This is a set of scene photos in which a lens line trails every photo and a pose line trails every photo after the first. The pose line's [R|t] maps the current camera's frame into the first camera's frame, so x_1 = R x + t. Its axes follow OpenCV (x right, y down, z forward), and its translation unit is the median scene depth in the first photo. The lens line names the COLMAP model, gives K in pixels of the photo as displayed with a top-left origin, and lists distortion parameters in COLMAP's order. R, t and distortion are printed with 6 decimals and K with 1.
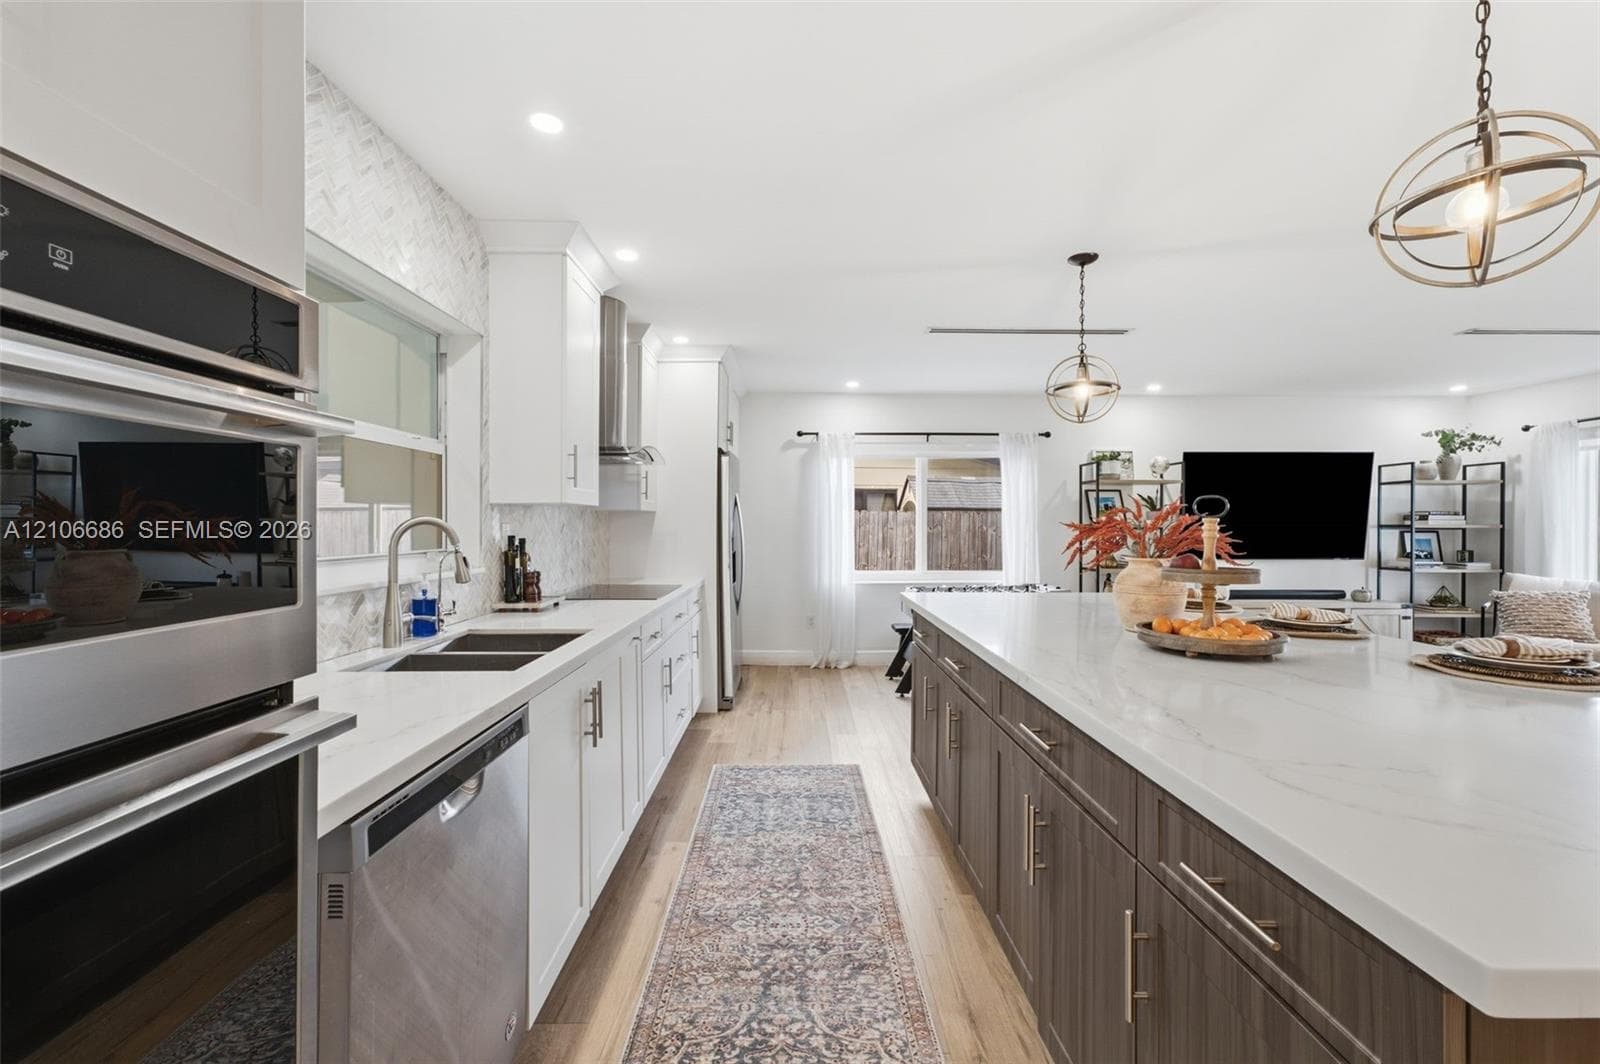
lens RADIAL K [[664.2, 0, 802.4], [0, 664.2, 529.4], [0, 0, 1]] dist [-0.059390, 0.063560]
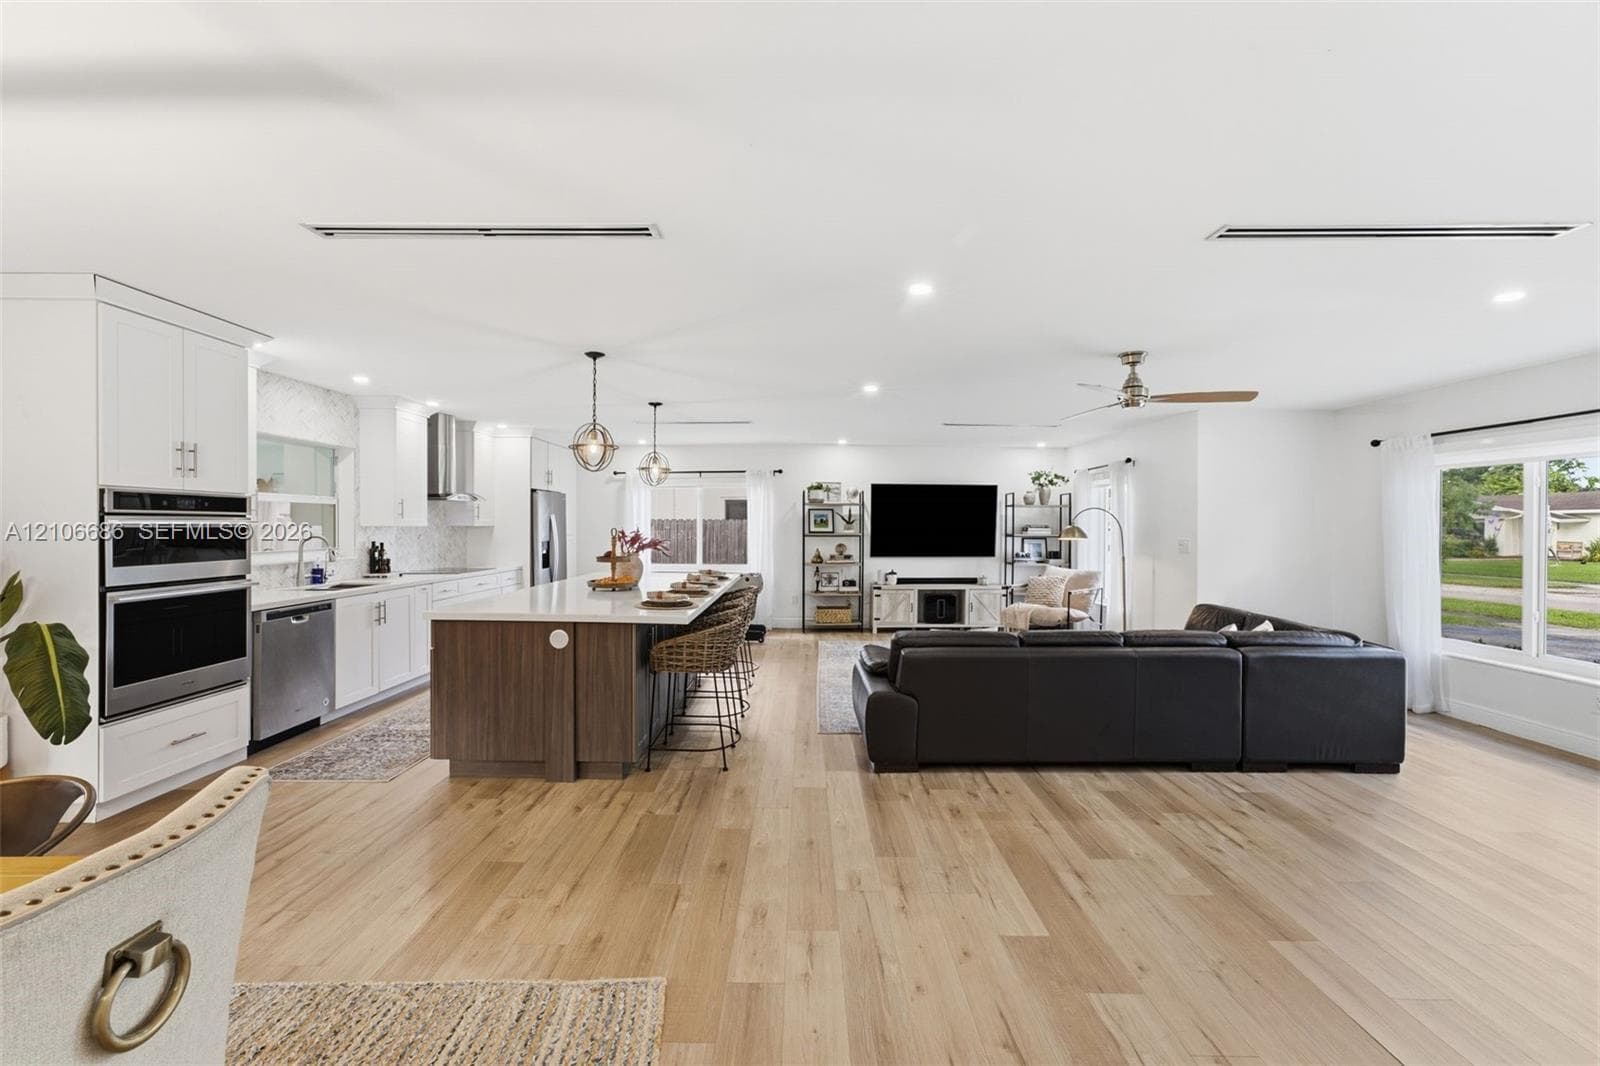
lens RADIAL K [[664.2, 0, 802.4], [0, 664.2, 530.4], [0, 0, 1]] dist [-0.059390, 0.063560]
pose [[0.999875, 0.004334, -0.015174, 0.457025], [-0.004296, 0.999988, 0.002496, -0.017580], [0.015185, -0.002430, 0.999882, -0.507734]]
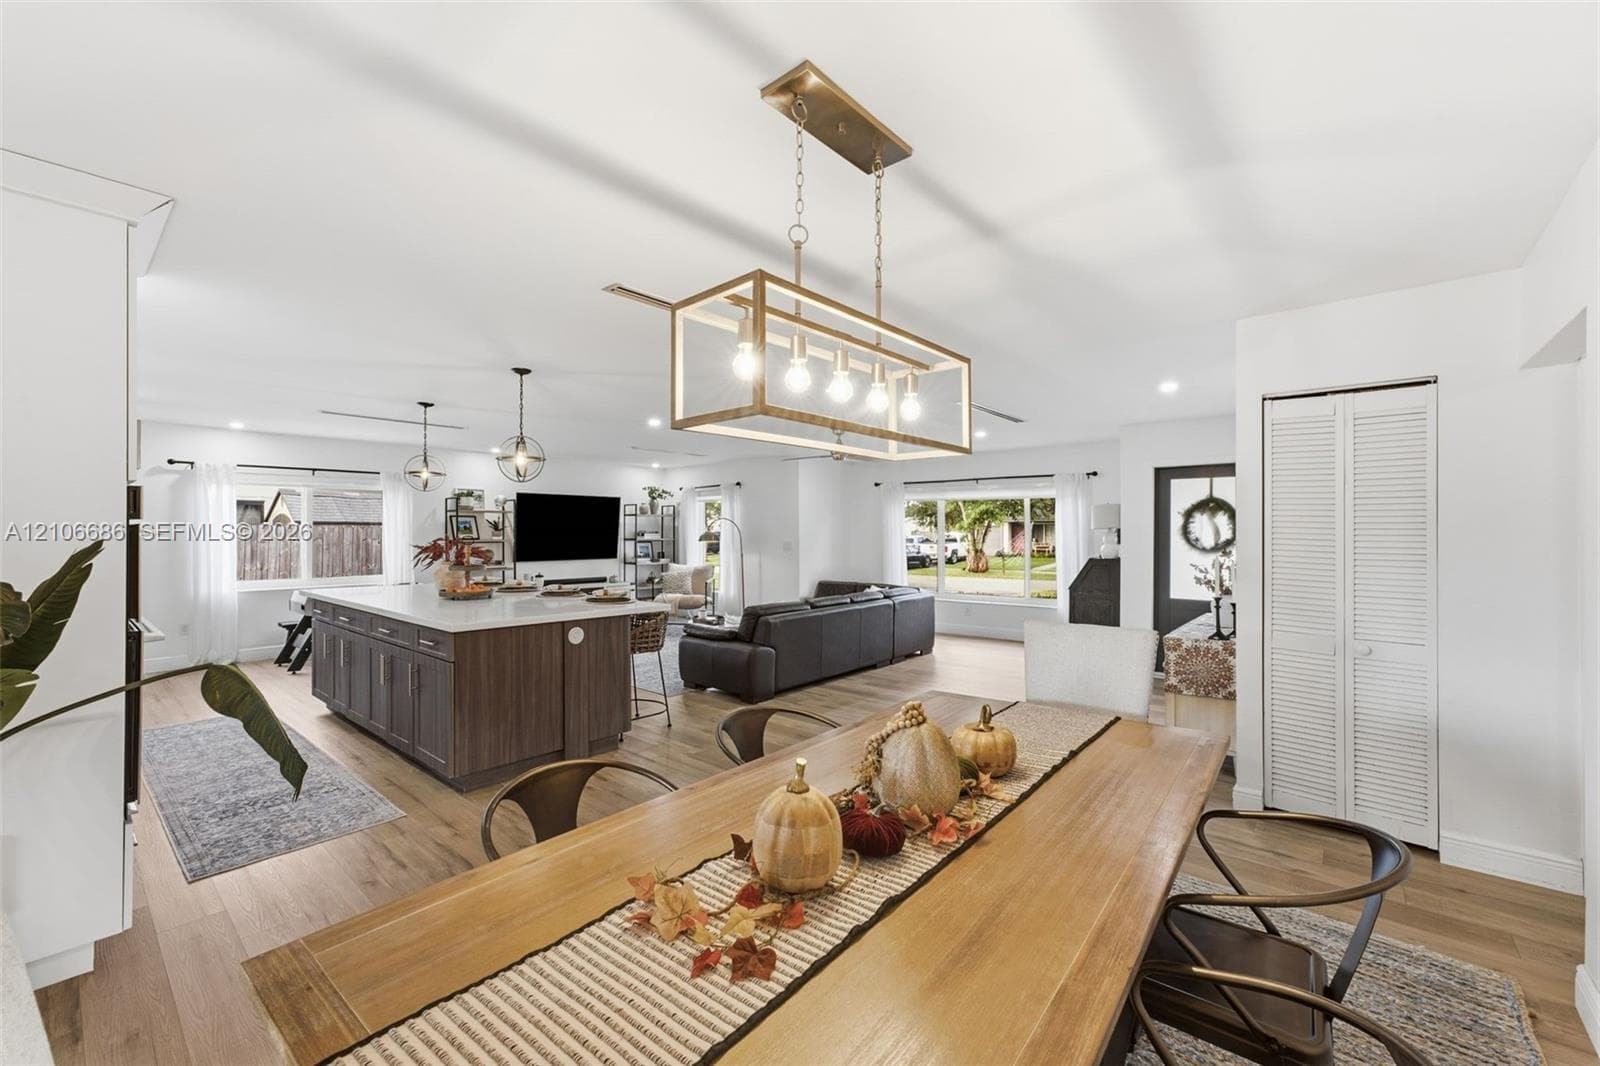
lens RADIAL K [[664.2, 0, 802.4], [0, 664.2, 530.4], [0, 0, 1]] dist [-0.059390, 0.063560]
pose [[0.658851, 0.001120, 0.752272, -0.139577], [0.003909, 0.999980, -0.004912, -0.018791], [-0.752263, 0.006177, 0.658834, -0.526469]]
